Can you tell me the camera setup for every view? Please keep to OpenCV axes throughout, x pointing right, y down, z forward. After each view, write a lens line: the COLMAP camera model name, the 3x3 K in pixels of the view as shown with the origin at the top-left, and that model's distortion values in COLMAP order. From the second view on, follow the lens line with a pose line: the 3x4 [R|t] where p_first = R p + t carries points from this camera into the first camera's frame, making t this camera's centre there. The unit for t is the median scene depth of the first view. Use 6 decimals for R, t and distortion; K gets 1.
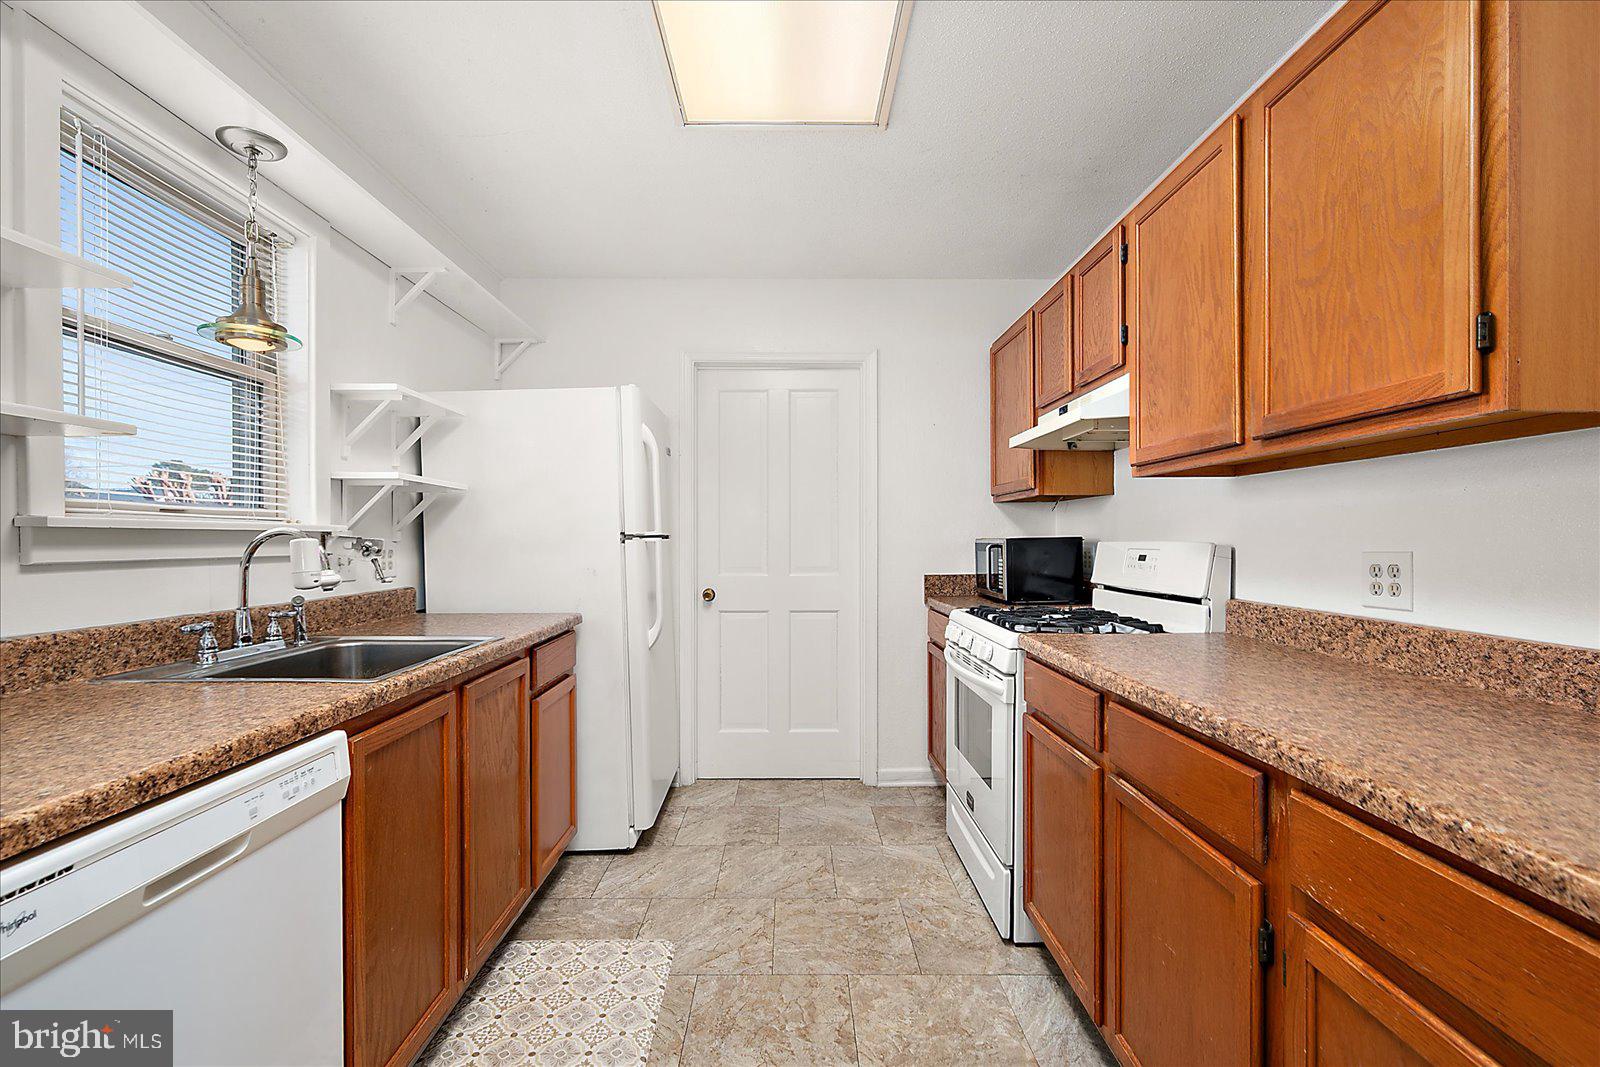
lens RADIAL K [[705.7, 0, 792.7], [0, 705.7, 544.3], [0, 0, 1]] dist [0.001477, -0.000488]
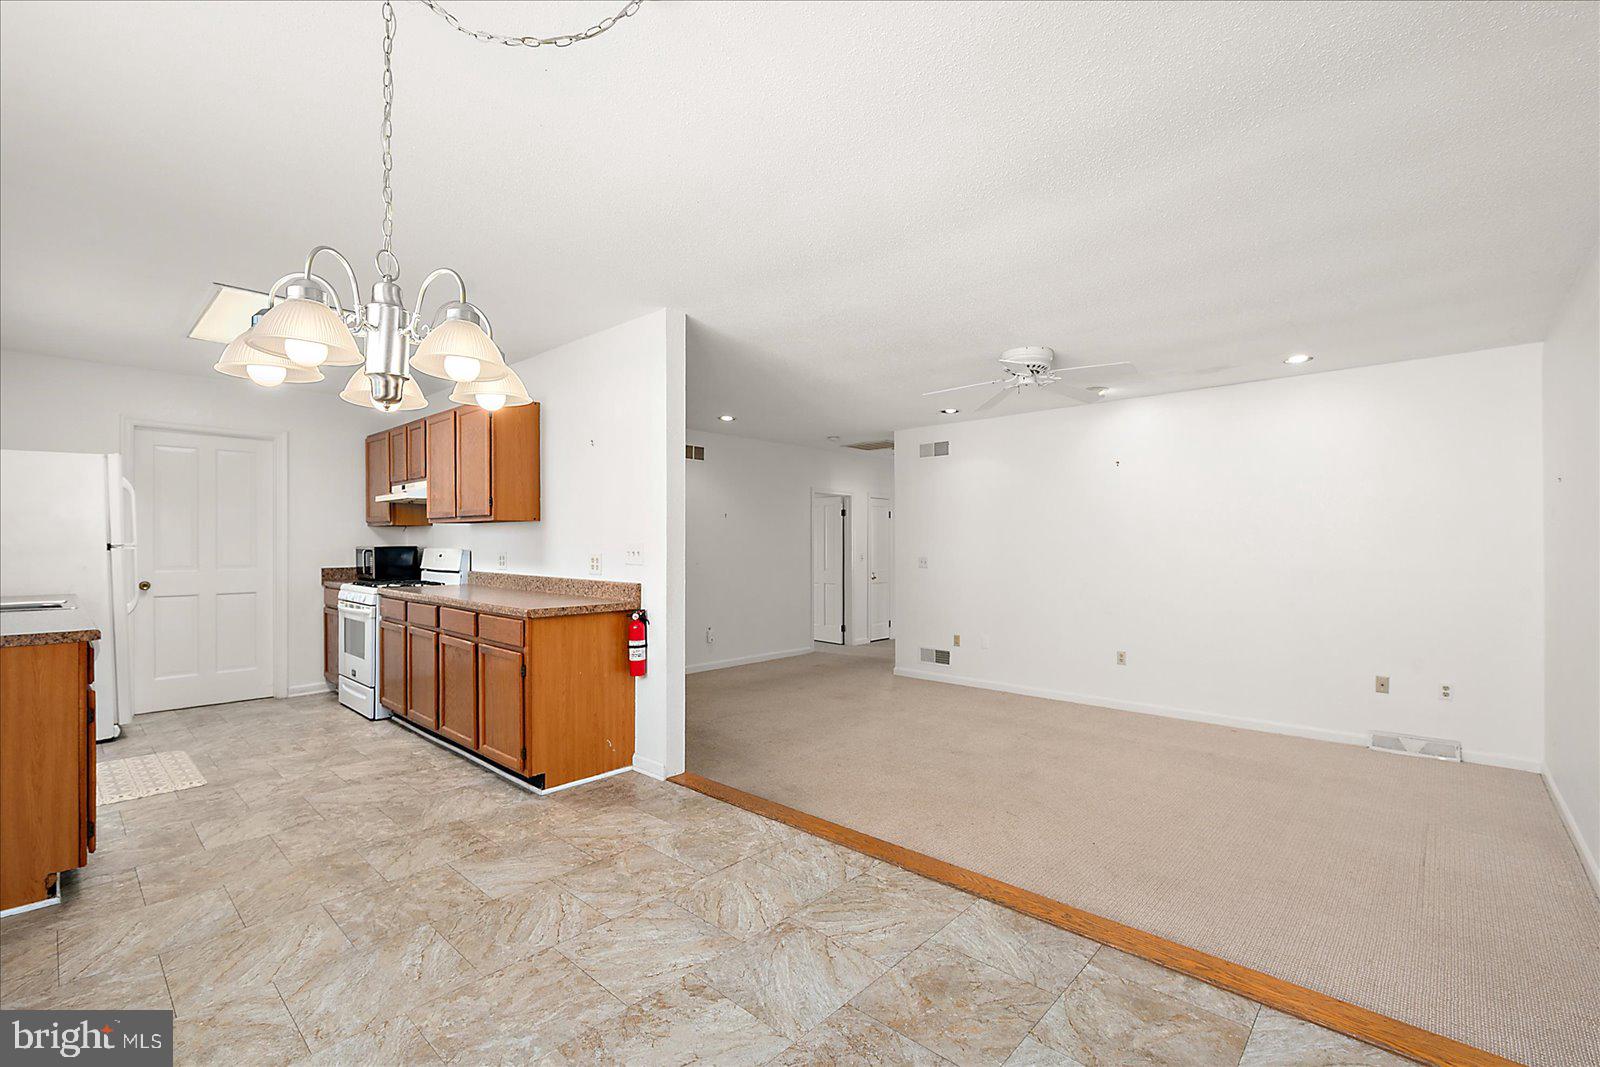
lens RADIAL K [[698.8, 0, 802.9], [0, 698.8, 545.3], [0, 0, 1]] dist [-0.002533, -0.000074]
pose [[0.677877, 0.000288, 0.735175, -0.427937], [0.003075, 0.999990, -0.003227, -0.003780], [-0.735169, 0.004449, 0.677869, -1.613906]]
